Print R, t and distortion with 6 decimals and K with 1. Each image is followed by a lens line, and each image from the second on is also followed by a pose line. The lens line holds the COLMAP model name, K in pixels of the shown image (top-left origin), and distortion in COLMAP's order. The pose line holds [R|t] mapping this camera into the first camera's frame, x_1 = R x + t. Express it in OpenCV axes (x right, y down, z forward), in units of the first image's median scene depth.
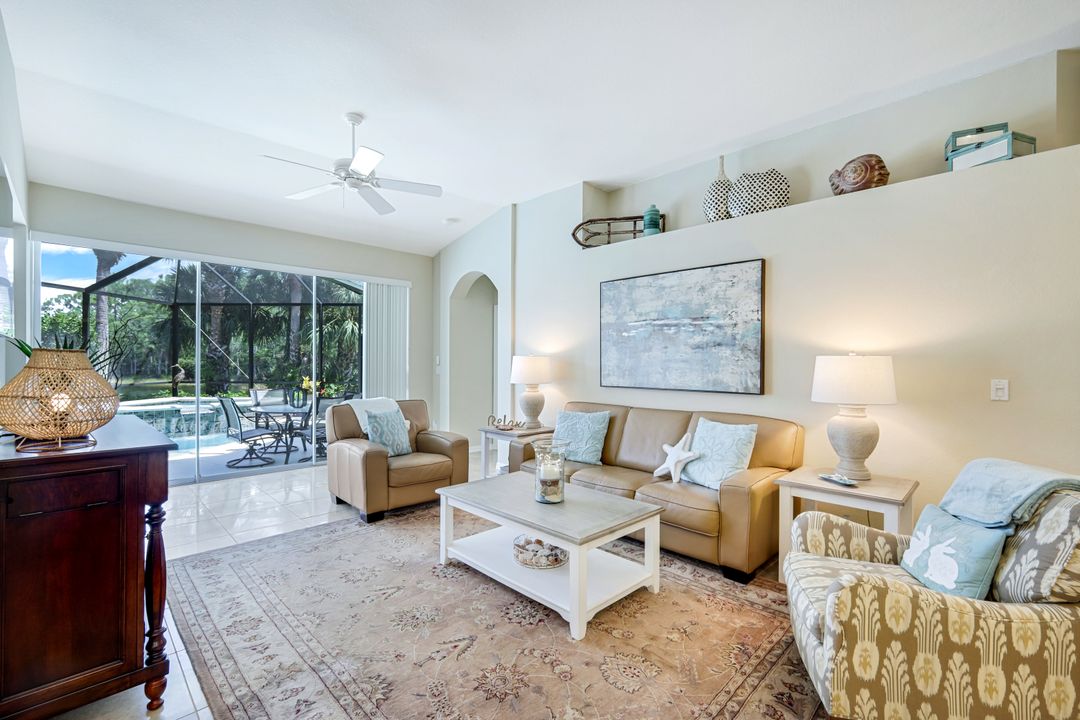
lens RADIAL K [[475.8, 0, 539.1], [0, 475.8, 362.4], [0, 0, 1]] dist [0.003894, -0.002099]
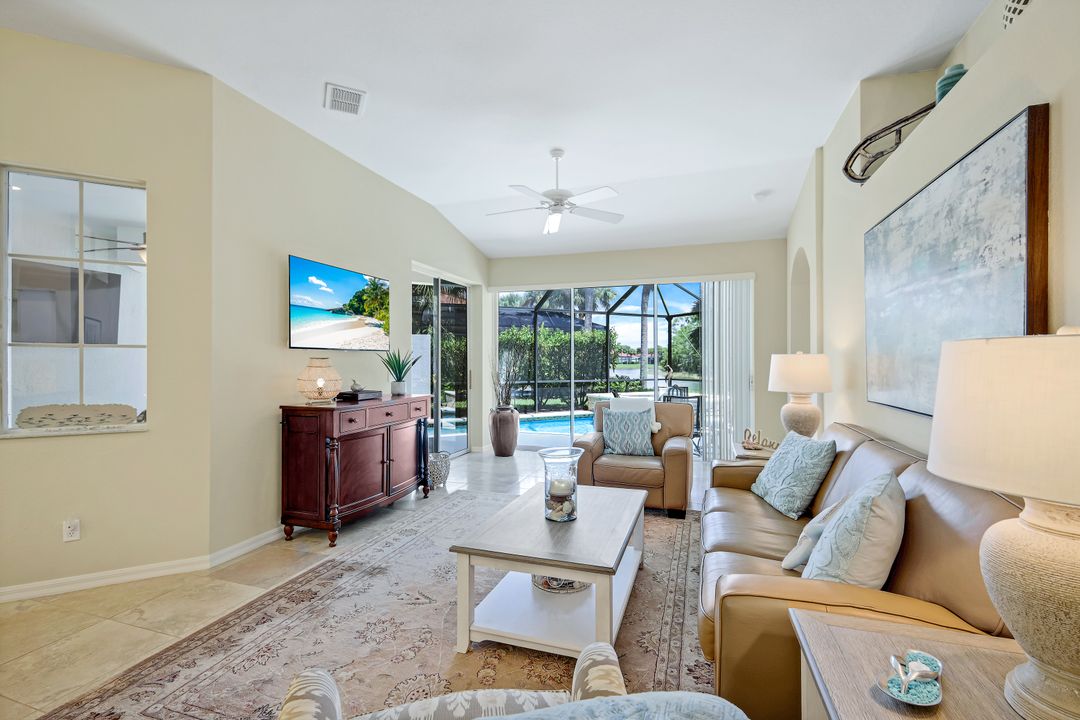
lens RADIAL K [[475.8, 0, 542.3], [0, 475.8, 361.9], [0, 0, 1]] dist [0.003894, -0.002099]
pose [[0.461689, -0.005517, -0.887025, 0.526242], [0.003178, 0.999985, -0.004565, 0.001176], [0.887036, -0.000712, 0.461700, 0.363289]]
